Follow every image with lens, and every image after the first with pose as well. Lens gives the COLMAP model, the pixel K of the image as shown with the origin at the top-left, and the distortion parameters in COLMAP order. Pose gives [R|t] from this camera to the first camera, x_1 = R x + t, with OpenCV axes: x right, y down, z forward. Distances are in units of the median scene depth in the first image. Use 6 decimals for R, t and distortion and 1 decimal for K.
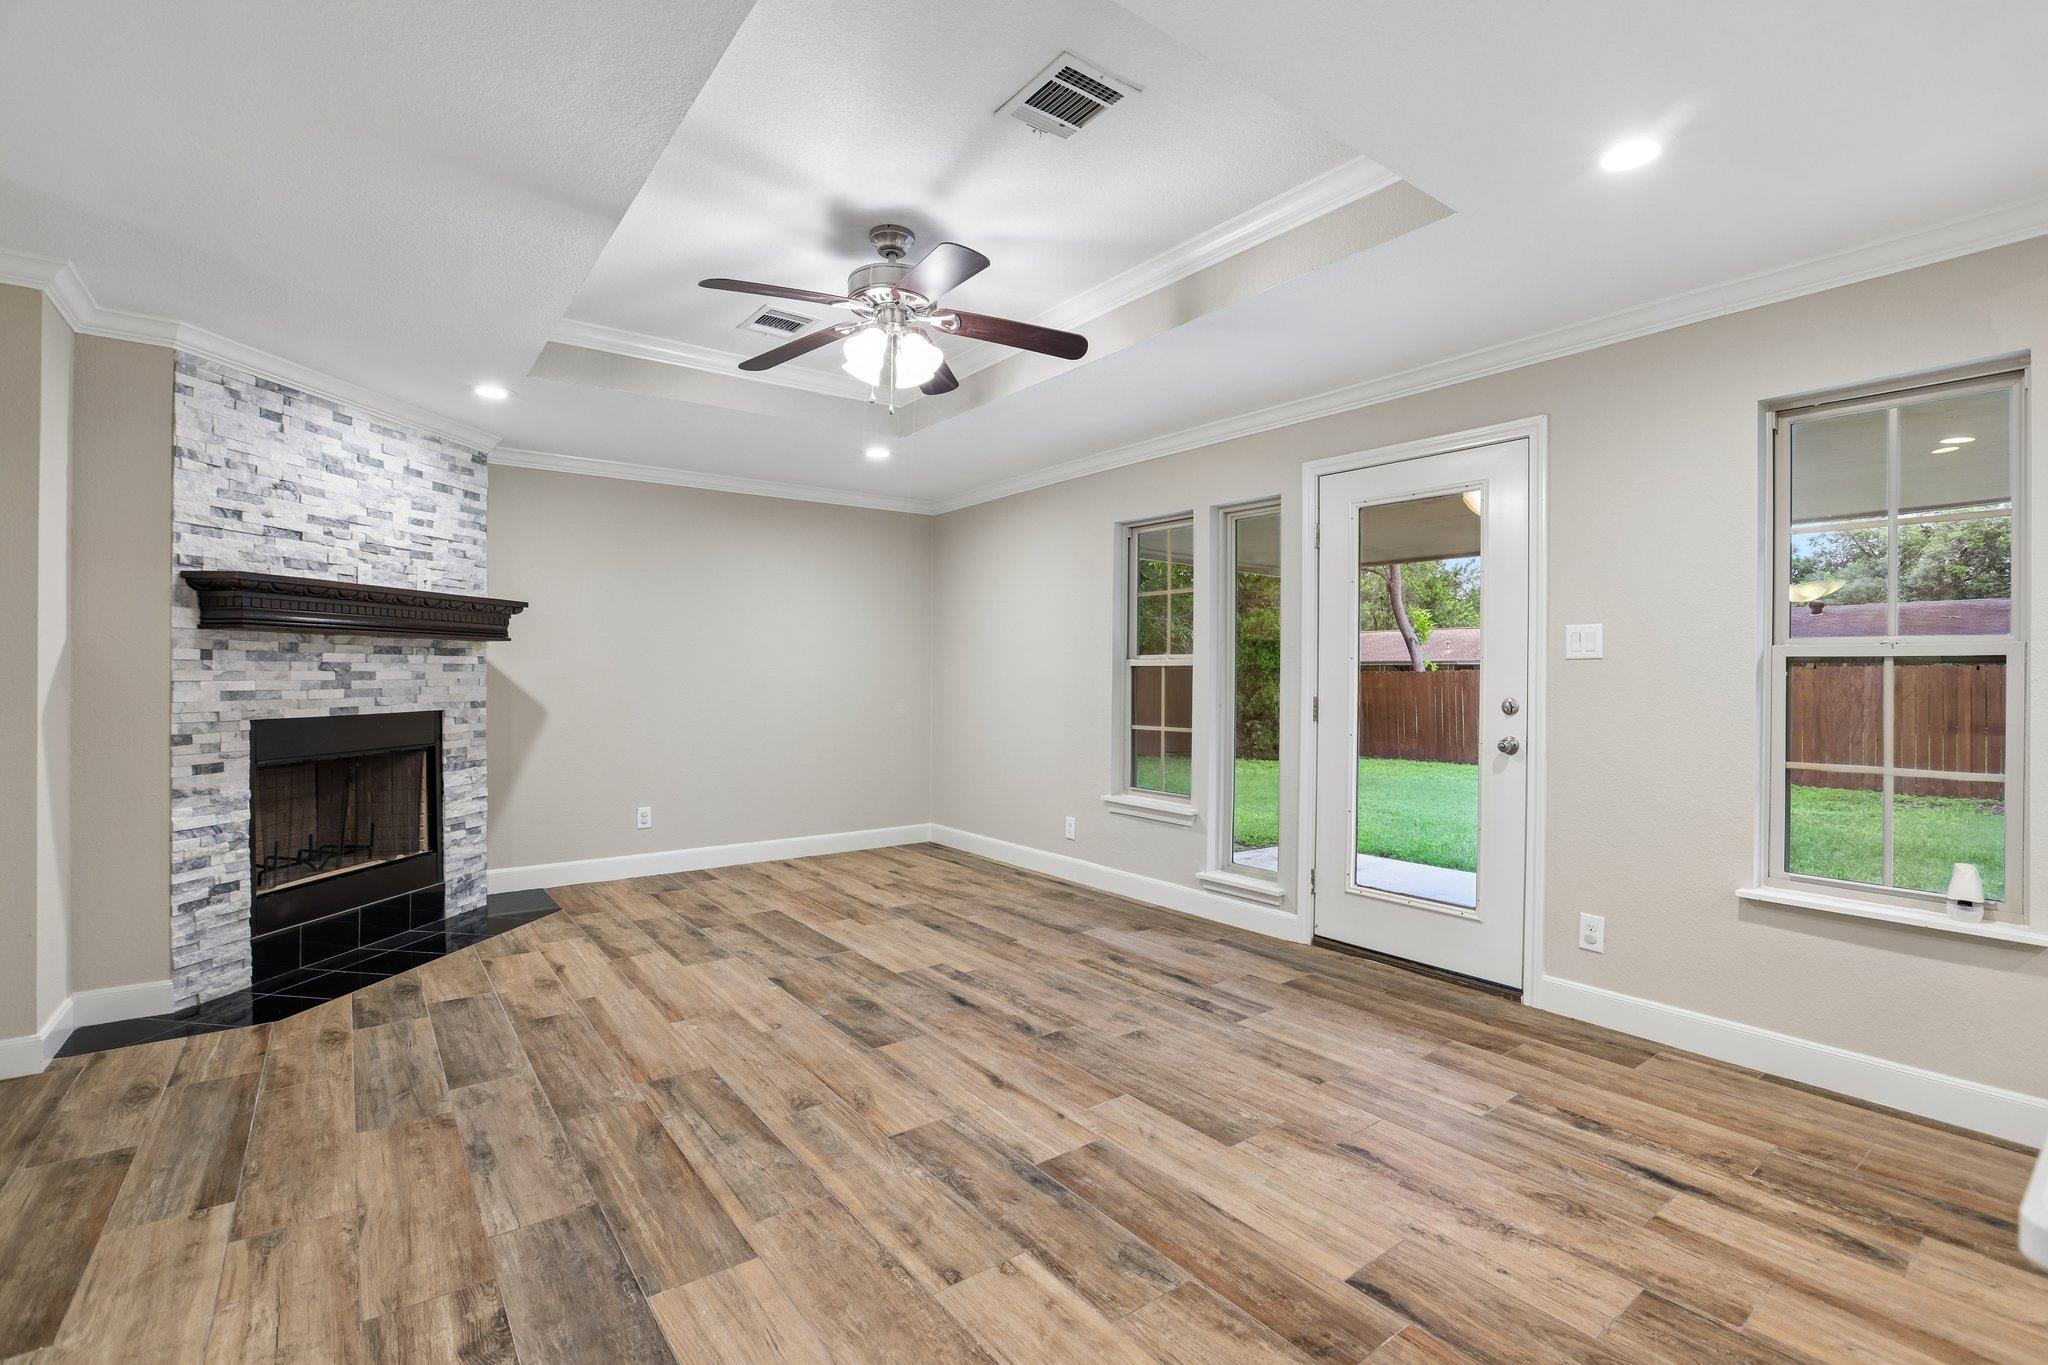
lens RADIAL K [[923.5, 0, 1027.0], [0, 923.5, 673.8], [0, 0, 1]] dist [-0.061665, 0.024447]
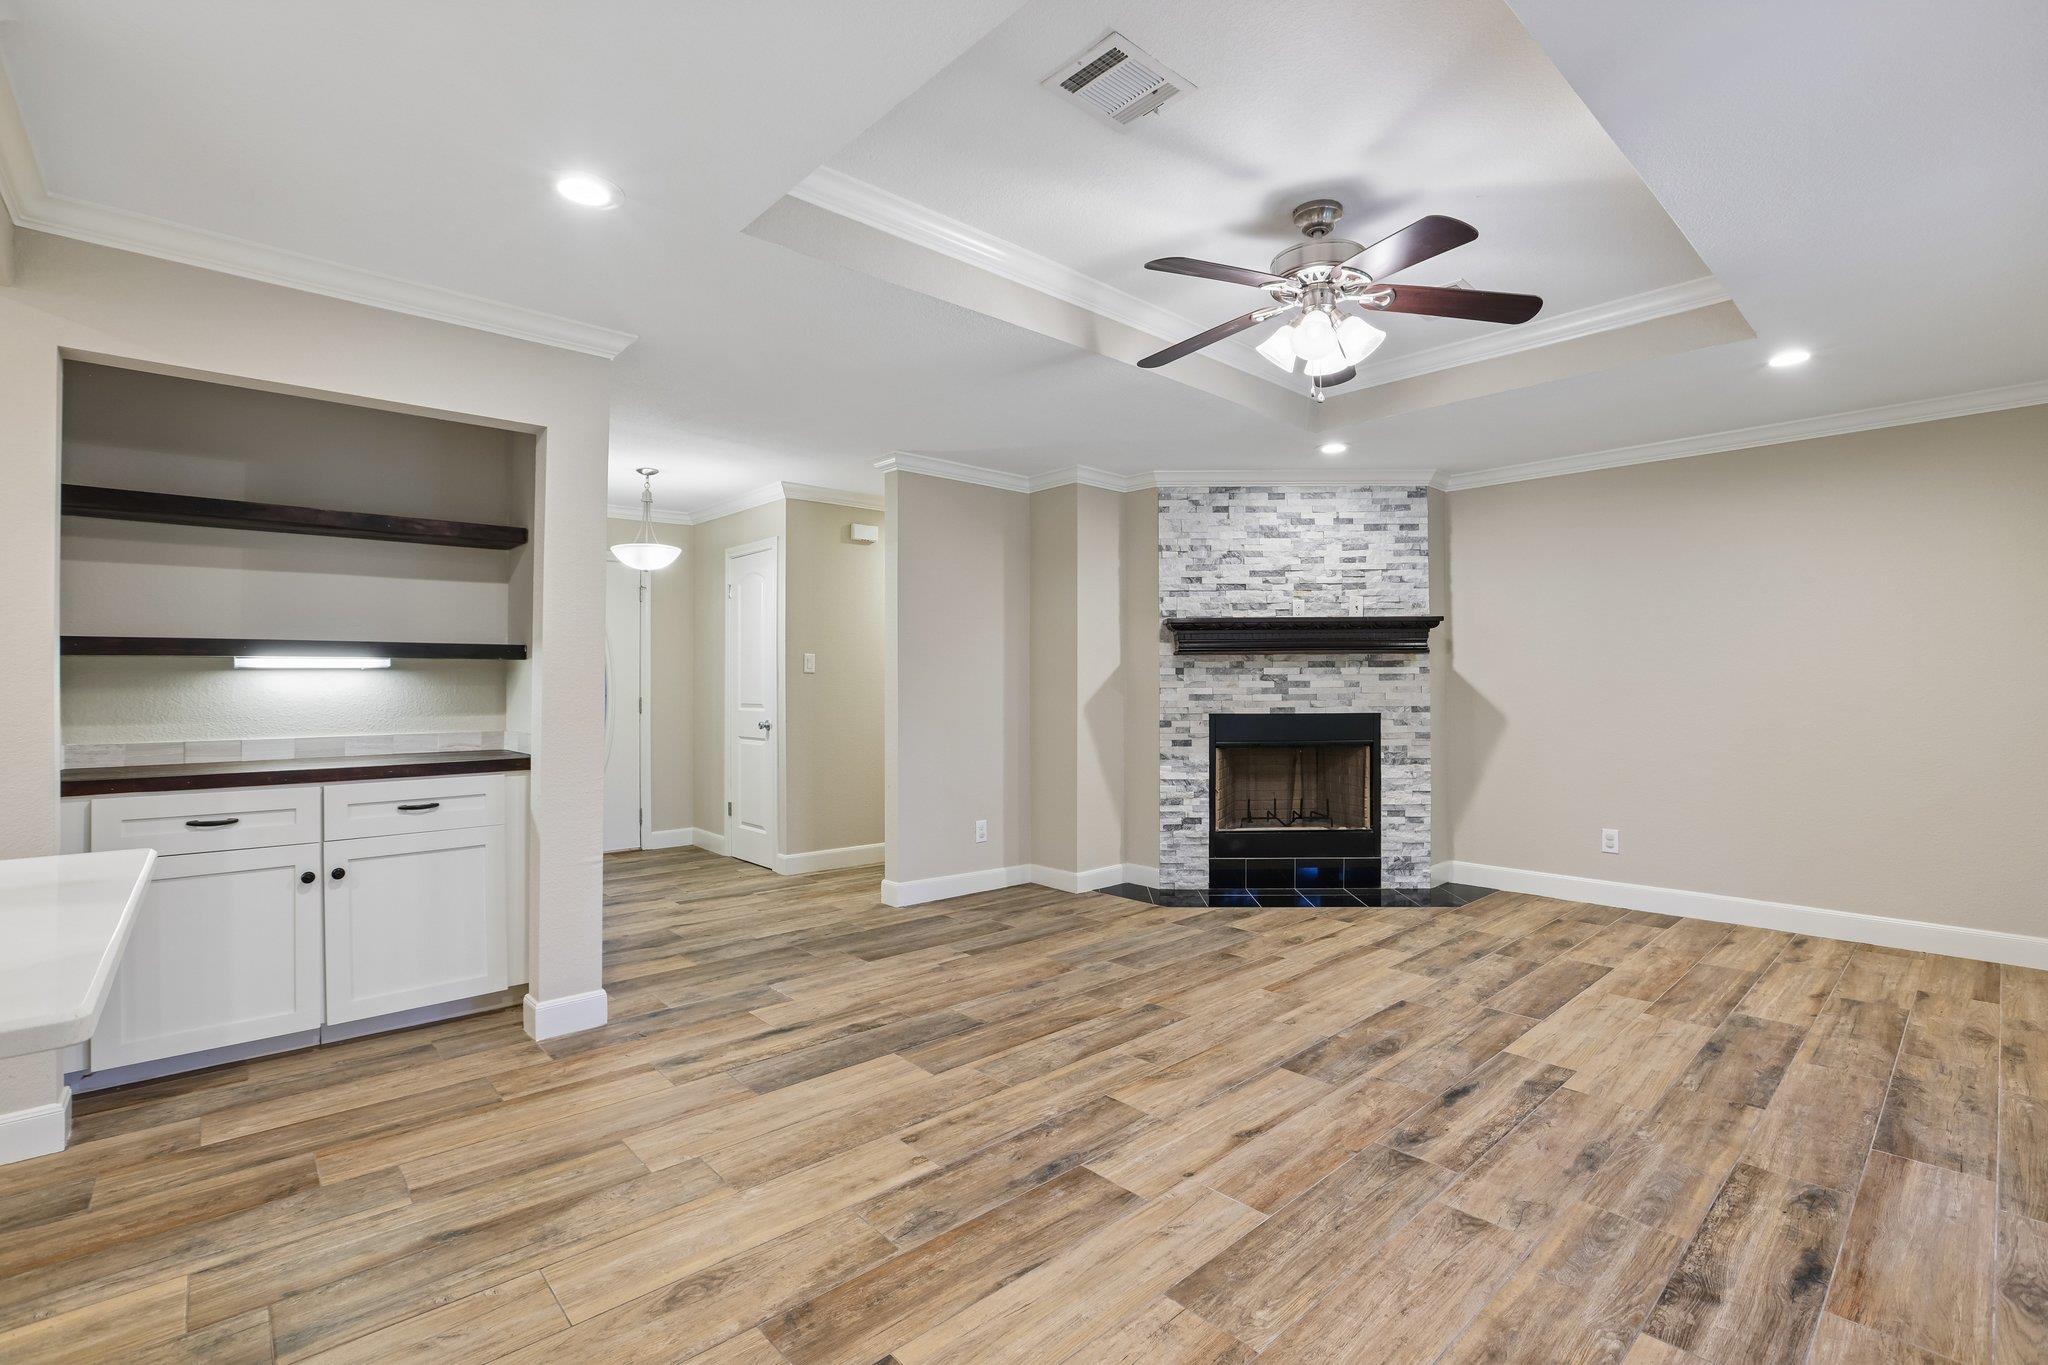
lens RADIAL K [[923.5, 0, 1027.0], [0, 923.5, 673.8], [0, 0, 1]] dist [-0.061665, 0.024447]
pose [[0.091038, -0.013617, -0.995754, 0.628585], [0.003938, 0.999904, -0.013314, 0.003498], [0.995840, -0.002710, 0.091083, 0.522903]]
